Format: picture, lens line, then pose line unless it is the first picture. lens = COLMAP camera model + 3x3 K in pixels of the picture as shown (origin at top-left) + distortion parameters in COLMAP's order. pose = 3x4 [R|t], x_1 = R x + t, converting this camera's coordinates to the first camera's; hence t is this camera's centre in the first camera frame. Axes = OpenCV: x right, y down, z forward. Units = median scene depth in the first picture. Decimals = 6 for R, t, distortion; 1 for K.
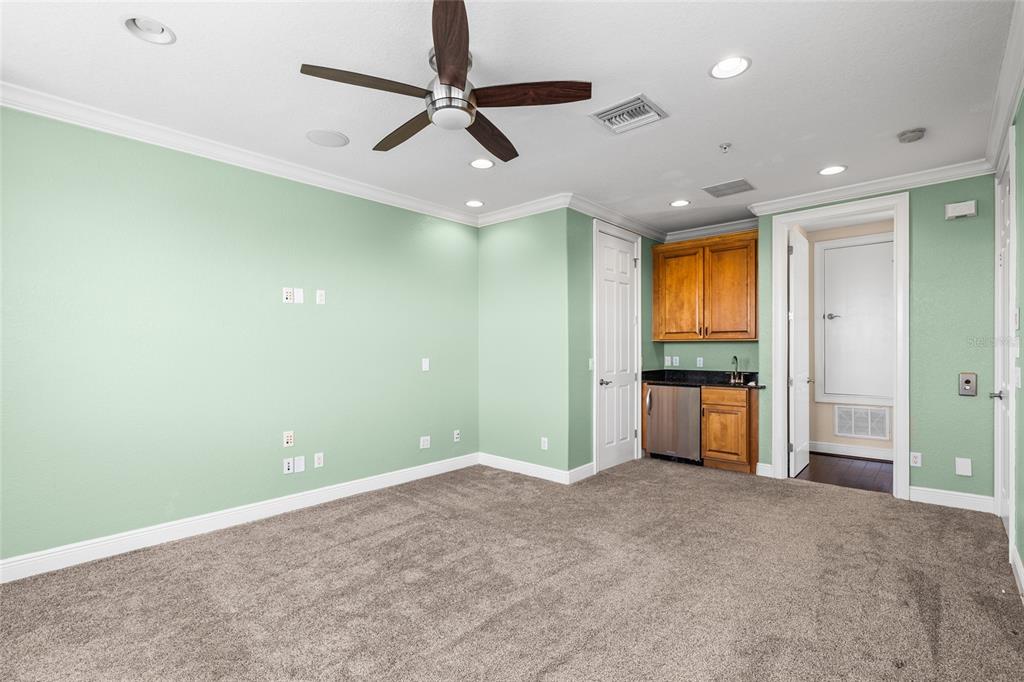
lens RADIAL K [[468.8, 0, 512.1], [0, 468.8, 347.1], [0, 0, 1]] dist [0.003536, 0.000668]
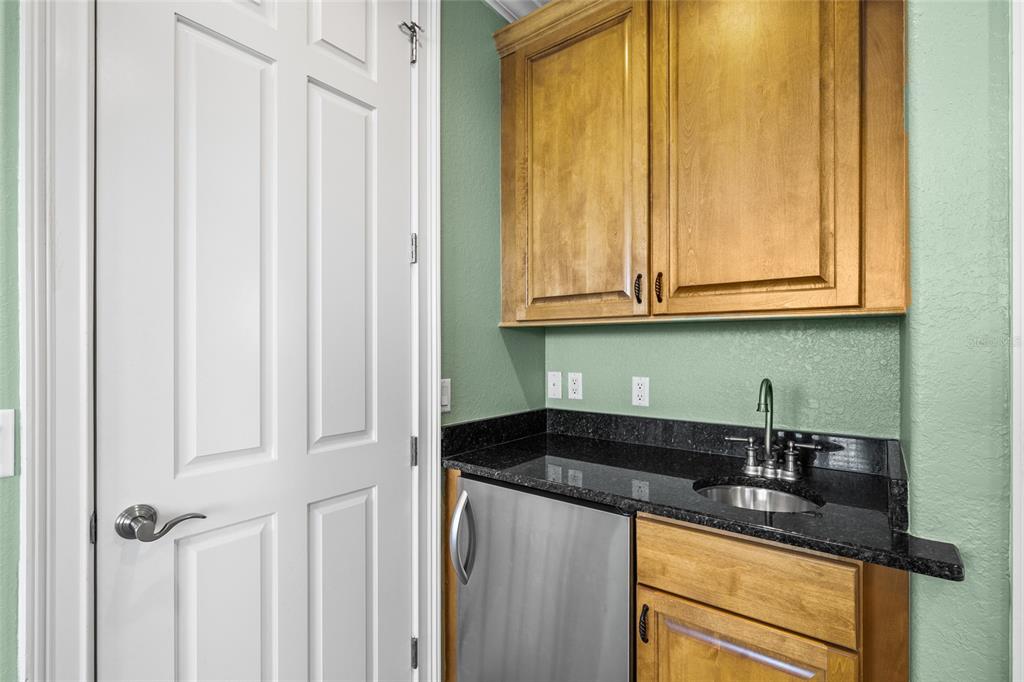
lens RADIAL K [[468.8, 0, 512.3], [0, 468.8, 342.4], [0, 0, 1]] dist [0.003536, 0.000668]
pose [[0.996679, 0.003796, 0.081346, 0.297771], [-0.002878, 0.999931, -0.011402, 0.002027], [-0.081384, 0.011130, 0.996621, 0.712807]]
